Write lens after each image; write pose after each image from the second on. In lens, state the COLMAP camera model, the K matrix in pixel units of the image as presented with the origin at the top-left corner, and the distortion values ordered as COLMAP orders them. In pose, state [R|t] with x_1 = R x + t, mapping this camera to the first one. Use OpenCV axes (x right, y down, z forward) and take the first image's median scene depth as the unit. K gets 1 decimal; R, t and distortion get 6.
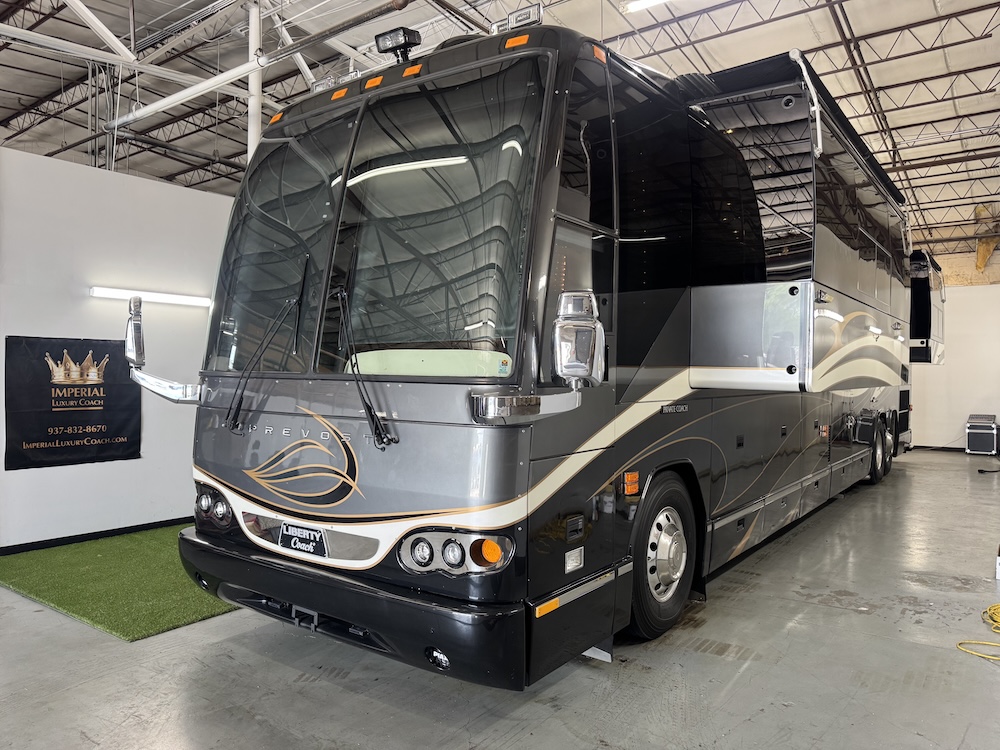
lens RADIAL K [[712.2, 0, 500.0], [0, 712.2, 375.0], [0, 0, 1]] dist [-0.002739, -0.004070]
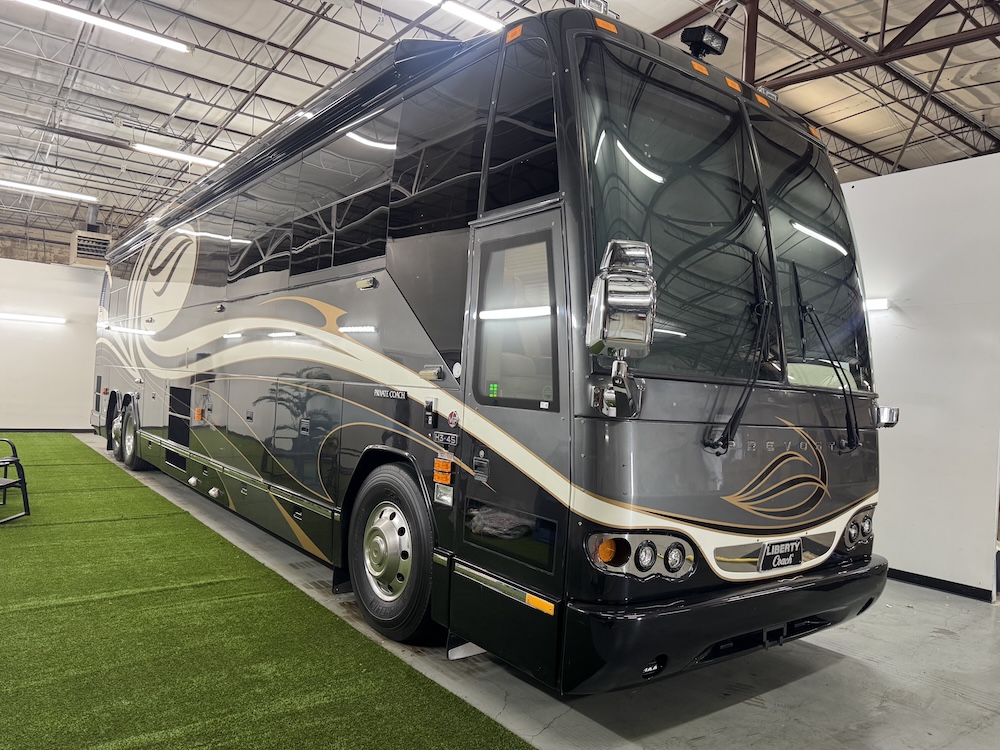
lens RADIAL K [[712.2, 0, 500.0], [0, 712.2, 375.0], [0, 0, 1]] dist [-0.002739, -0.004070]
pose [[0.279562, 0.023431, 0.959842, -1.320505], [-0.064005, 0.997933, -0.005719, 0.016318], [-0.957992, -0.059836, 0.280483, 1.109021]]
